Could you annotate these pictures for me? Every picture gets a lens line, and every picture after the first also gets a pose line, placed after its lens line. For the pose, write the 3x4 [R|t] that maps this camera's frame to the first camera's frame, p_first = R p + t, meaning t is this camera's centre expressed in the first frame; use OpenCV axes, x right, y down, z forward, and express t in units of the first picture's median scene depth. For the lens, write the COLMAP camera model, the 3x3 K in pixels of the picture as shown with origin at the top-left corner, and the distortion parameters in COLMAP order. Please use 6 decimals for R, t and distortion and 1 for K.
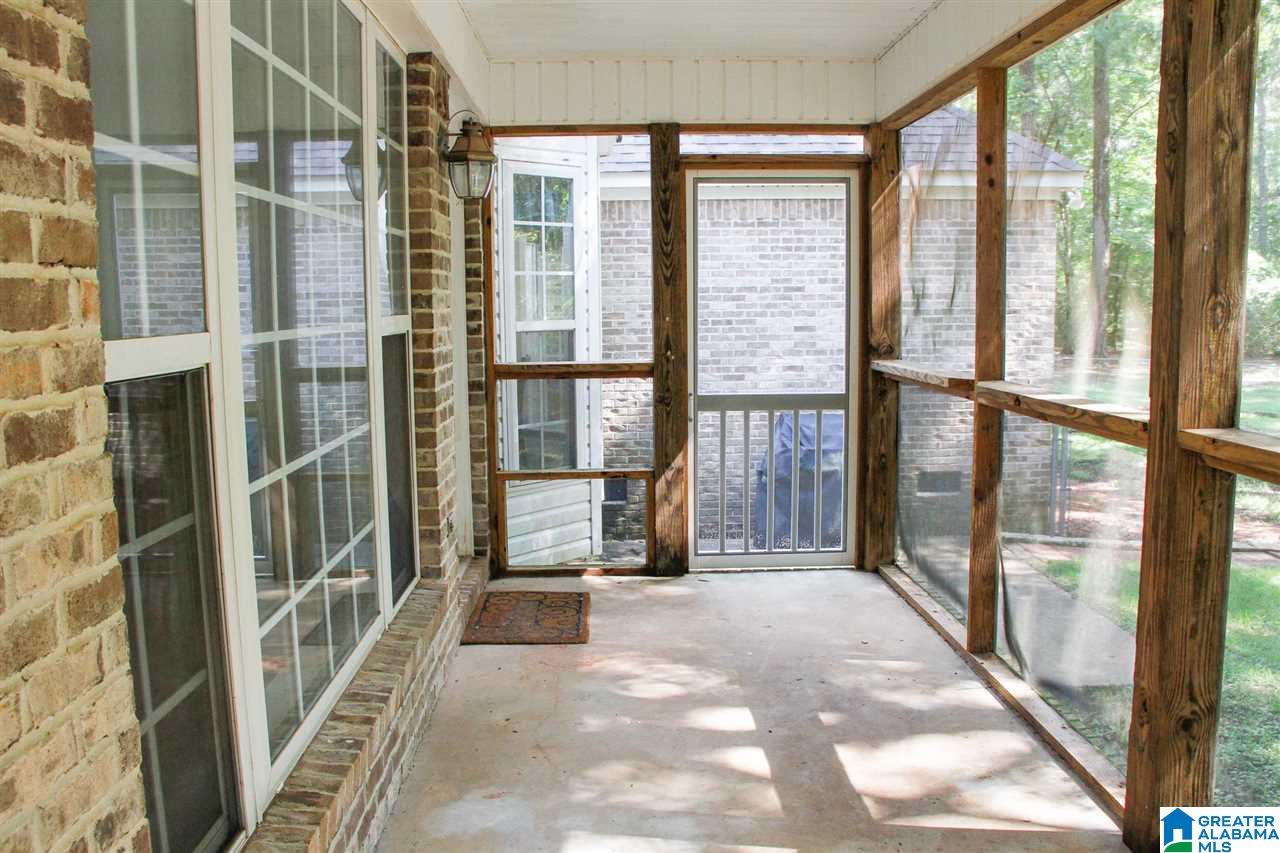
lens RADIAL K [[1083.4, 0, 638.1], [0, 1083.4, 448.0], [0, 0, 1]] dist [-0.184258, 0.156691]
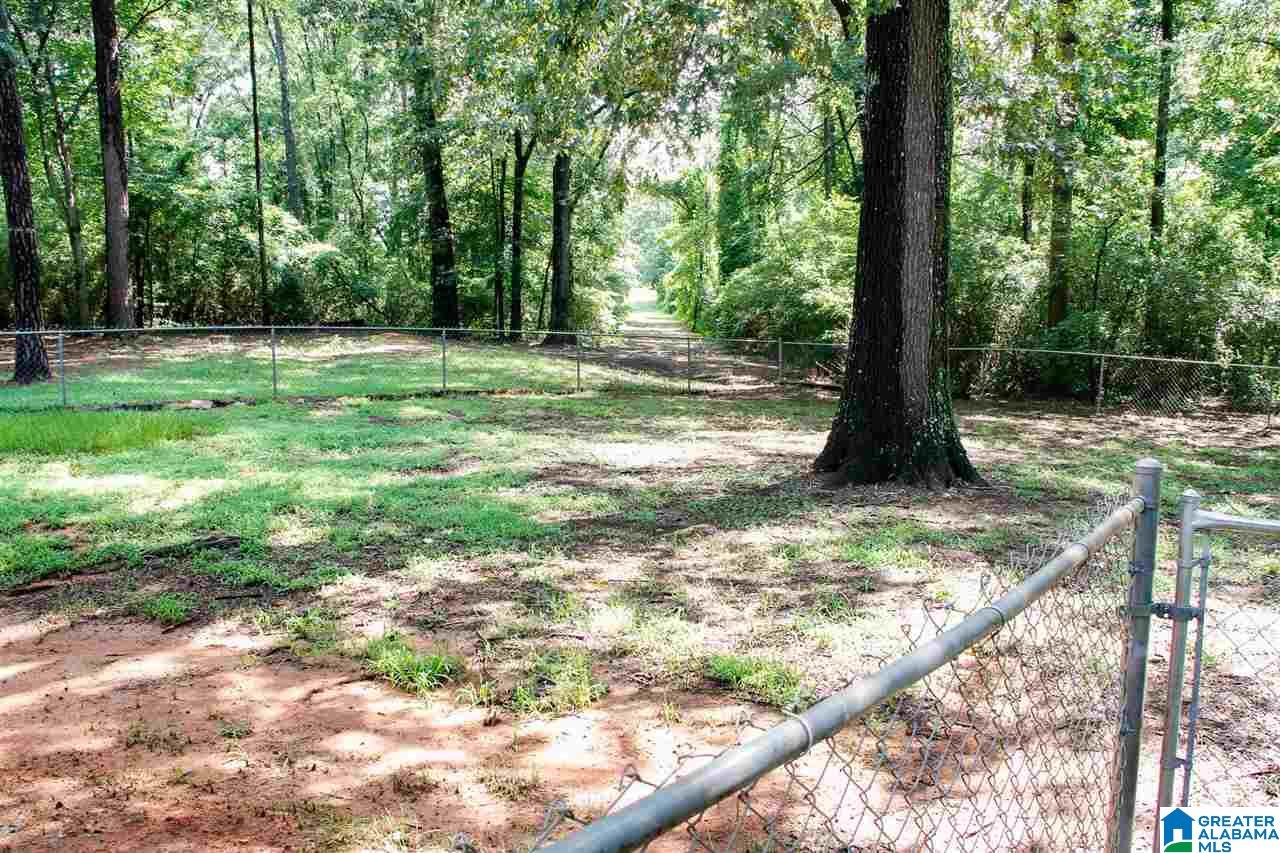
lens RADIAL K [[1083.4, 0, 638.1], [0, 1083.4, 448.0], [0, 0, 1]] dist [-0.184258, 0.156691]
pose [[0.639739, -0.112251, 0.760351, 0.080560], [0.102556, 0.992898, 0.060295, -0.012665], [-0.761719, 0.039406, 0.646708, 0.203643]]
